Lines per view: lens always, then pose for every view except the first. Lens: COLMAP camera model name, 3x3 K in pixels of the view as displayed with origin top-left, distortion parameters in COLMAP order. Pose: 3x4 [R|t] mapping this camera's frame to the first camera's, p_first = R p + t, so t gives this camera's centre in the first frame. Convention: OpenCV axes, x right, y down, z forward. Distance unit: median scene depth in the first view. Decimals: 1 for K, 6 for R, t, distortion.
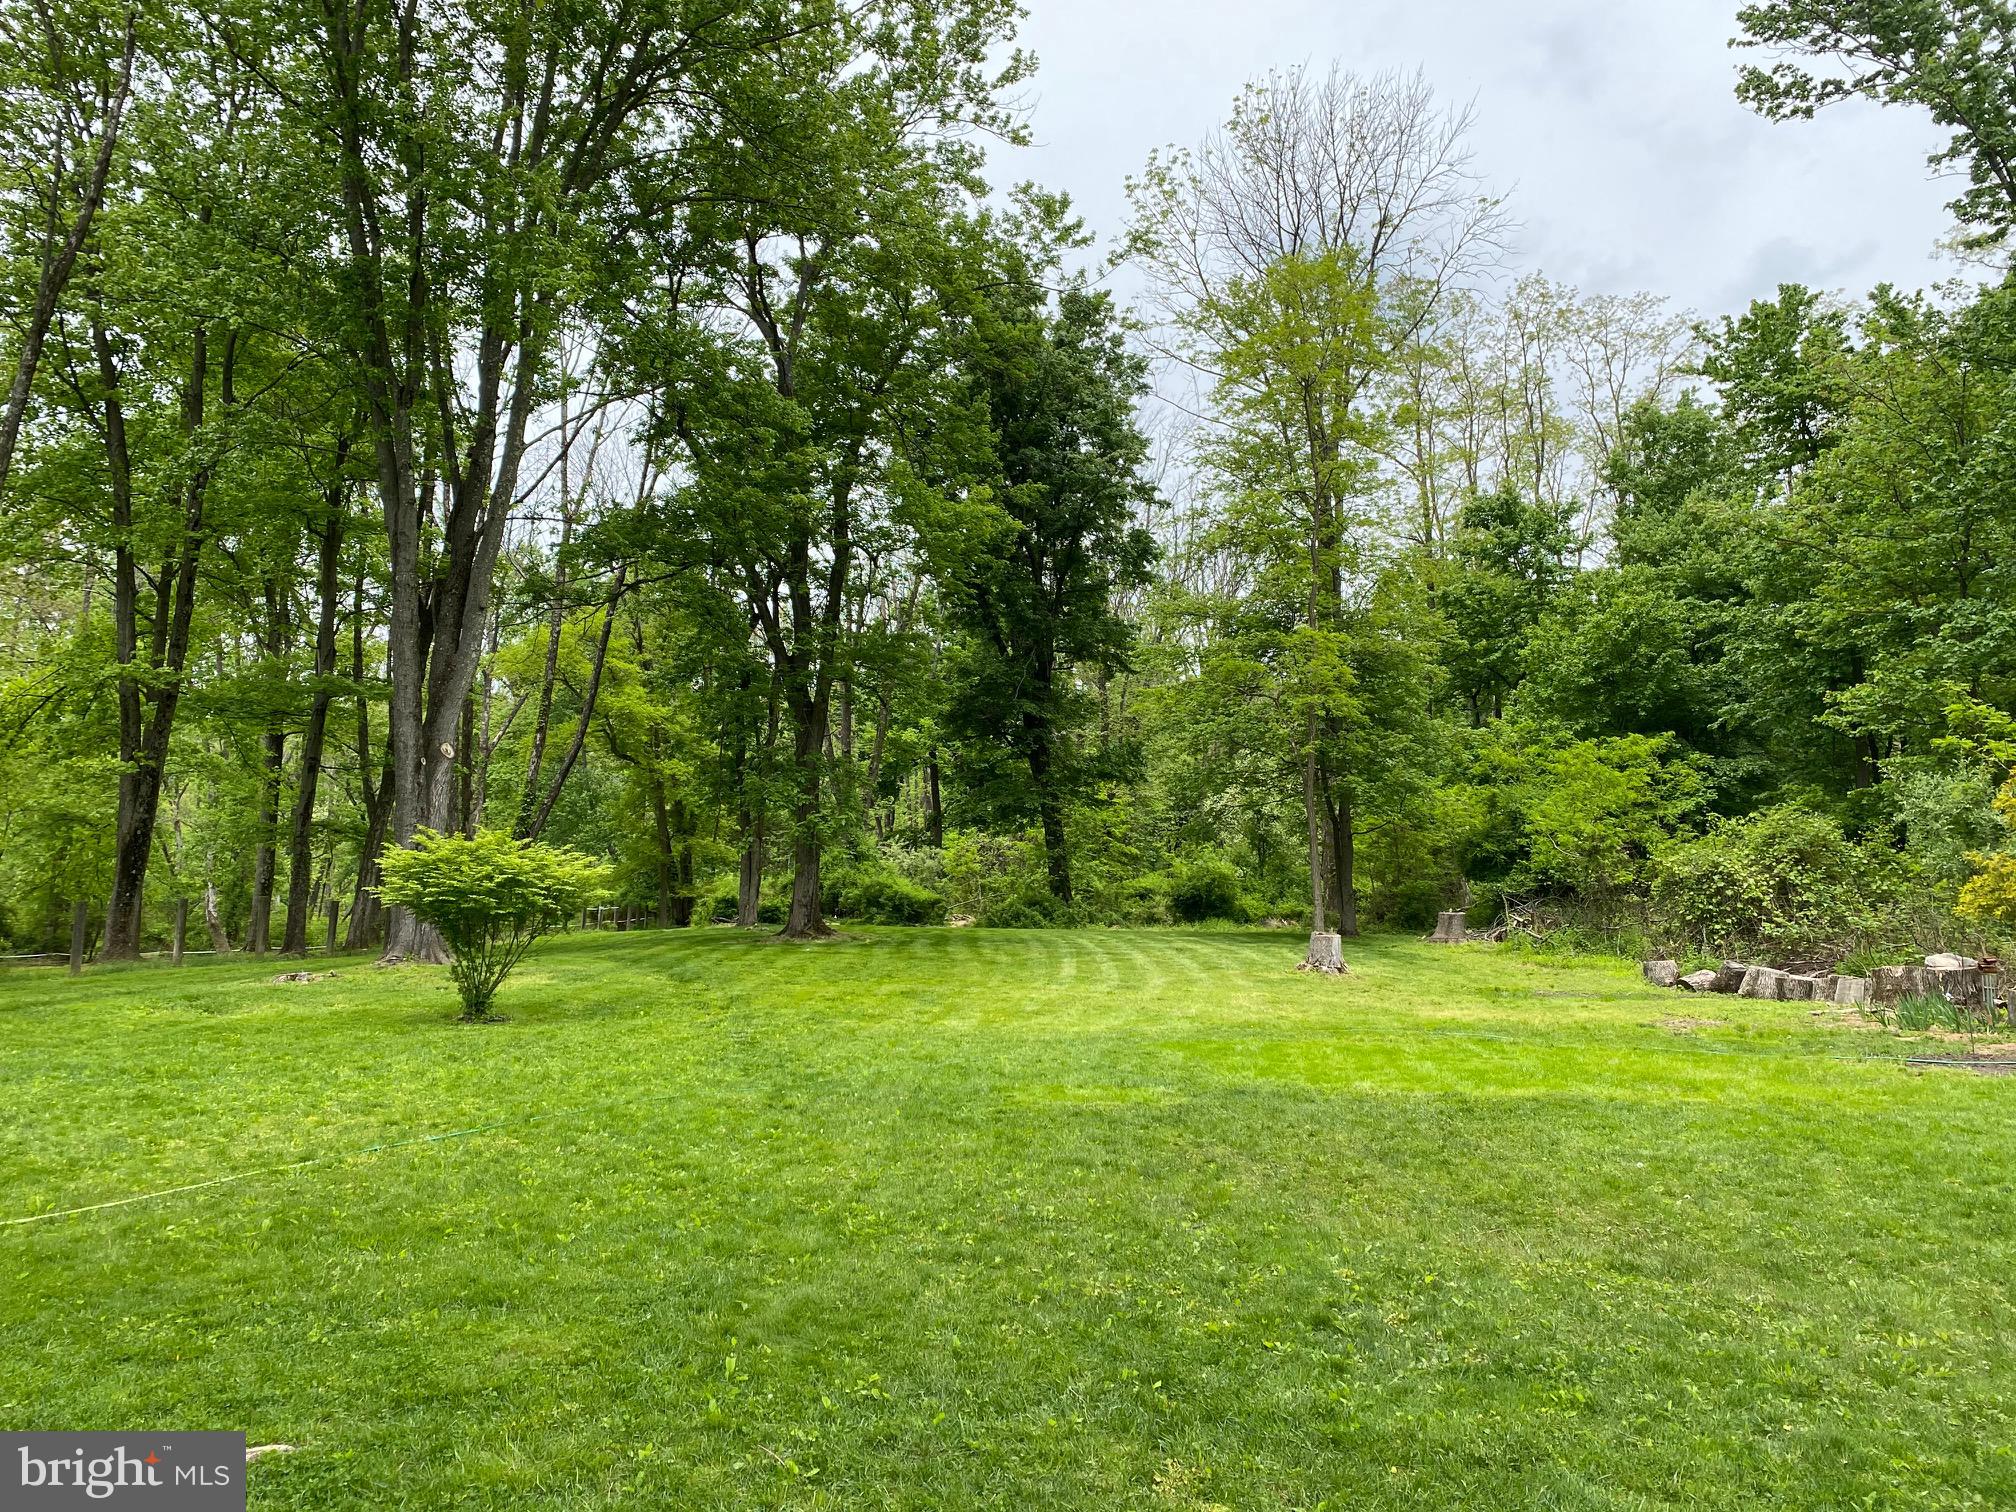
lens RADIAL K [[1521.1, 0, 1003.6], [0, 1521.1, 746.9], [0, 0, 1]] dist [0.083033, -0.003591]
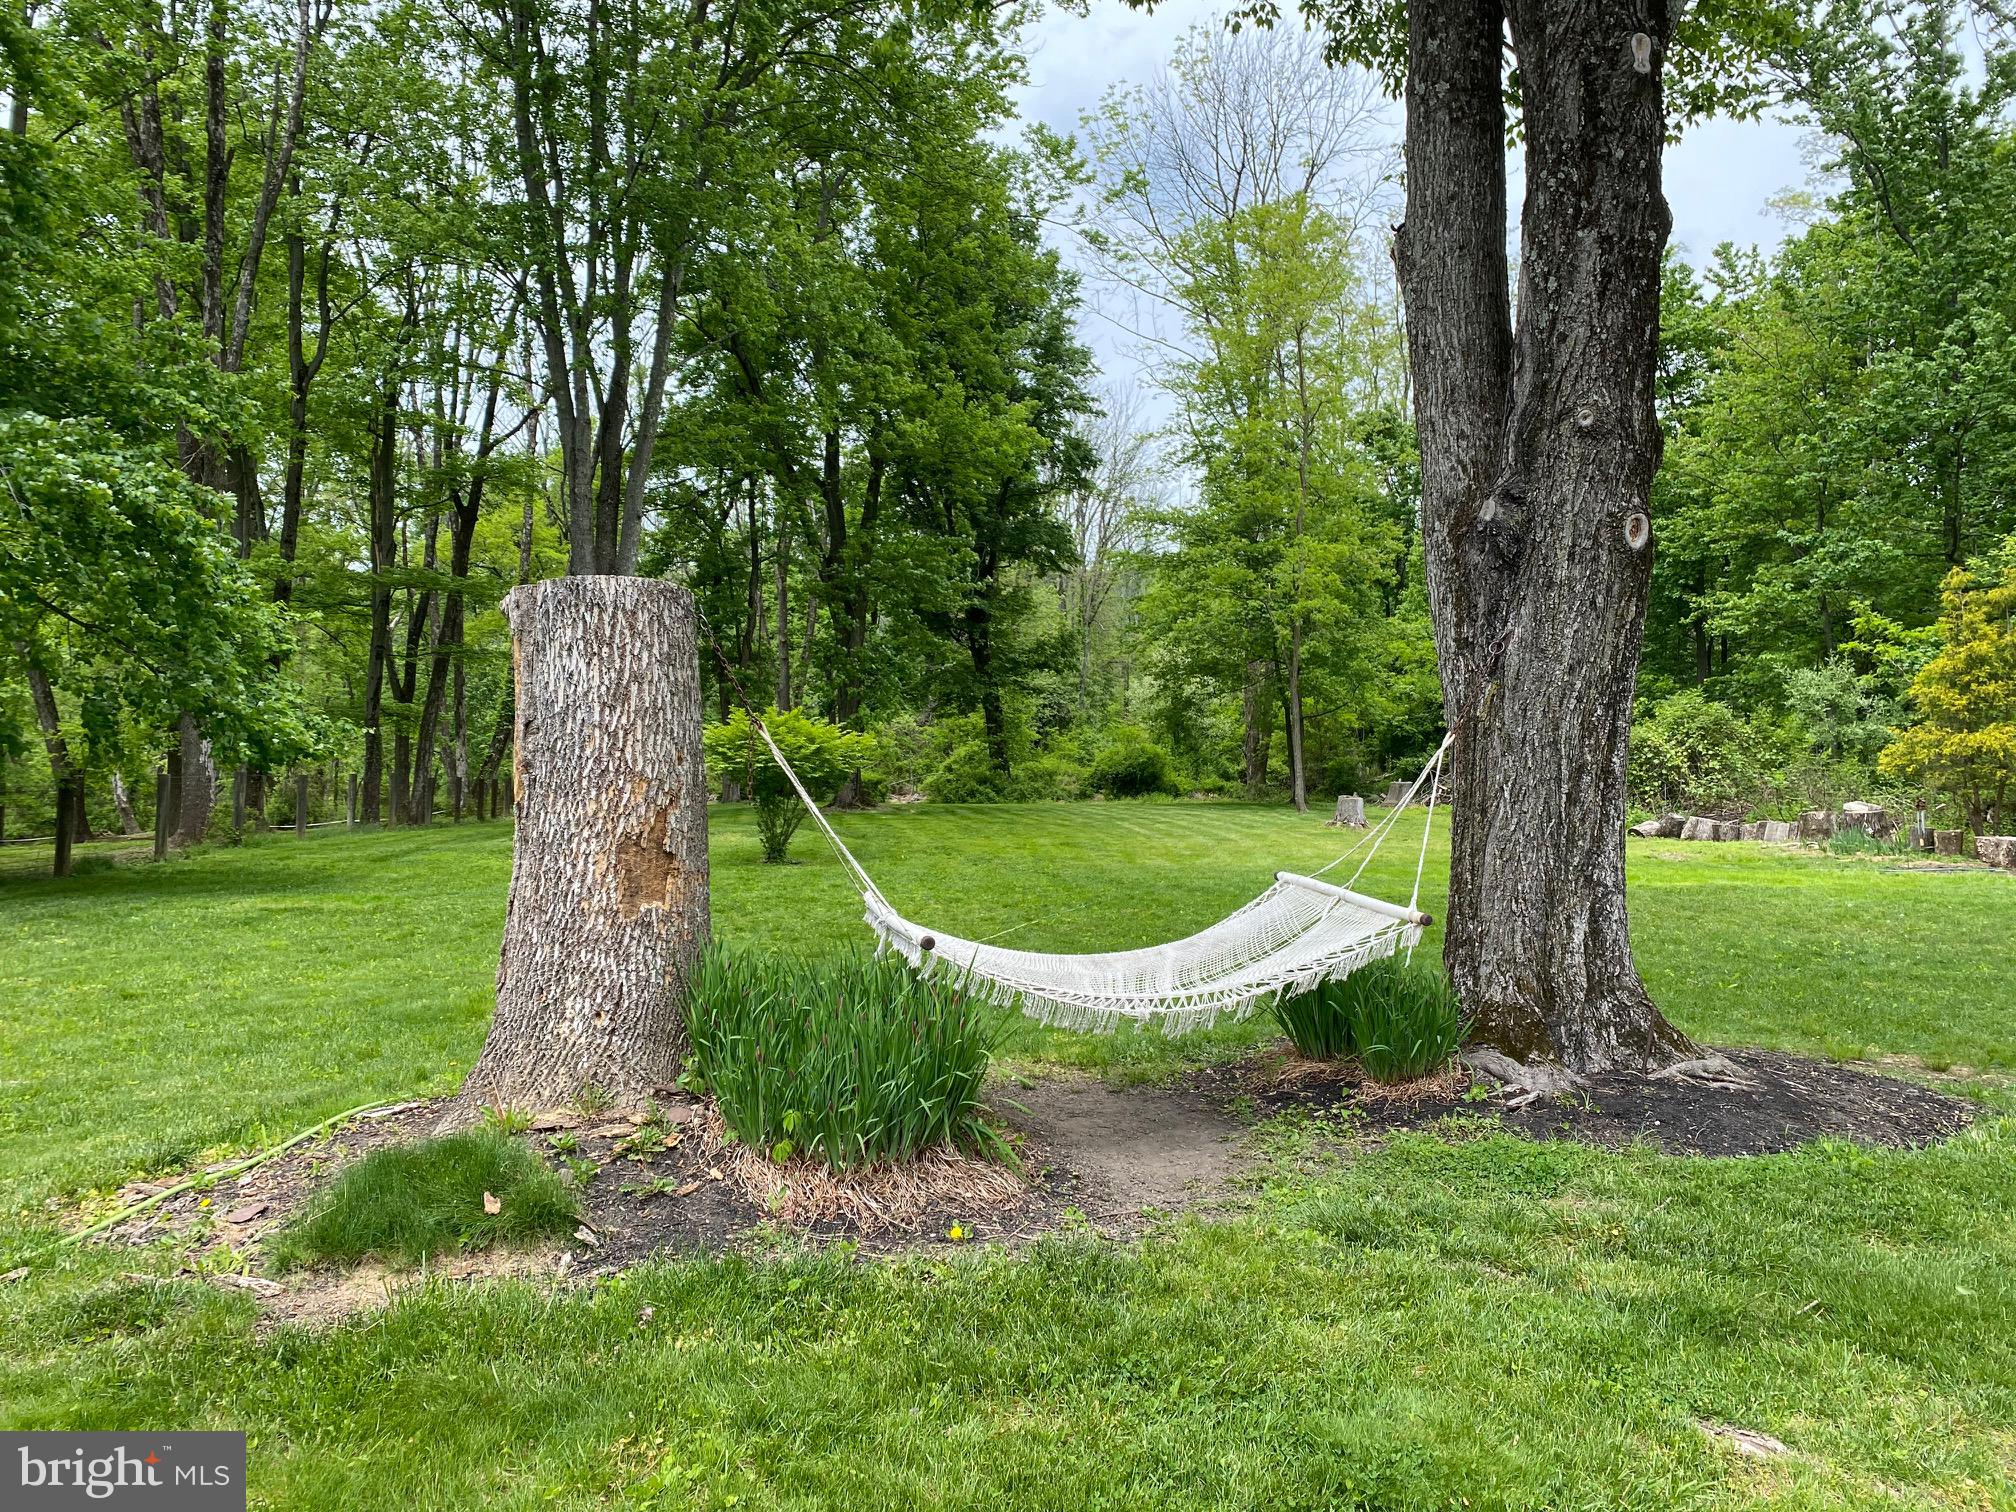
lens RADIAL K [[1521.1, 0, 1011.7], [0, 1521.1, 764.4], [0, 0, 1]] dist [0.083033, -0.003591]
pose [[0.988654, -0.008753, 0.149957, -0.159275], [-0.004446, 0.996158, 0.087457, -0.007806], [-0.150146, -0.087131, 0.984817, -0.108576]]
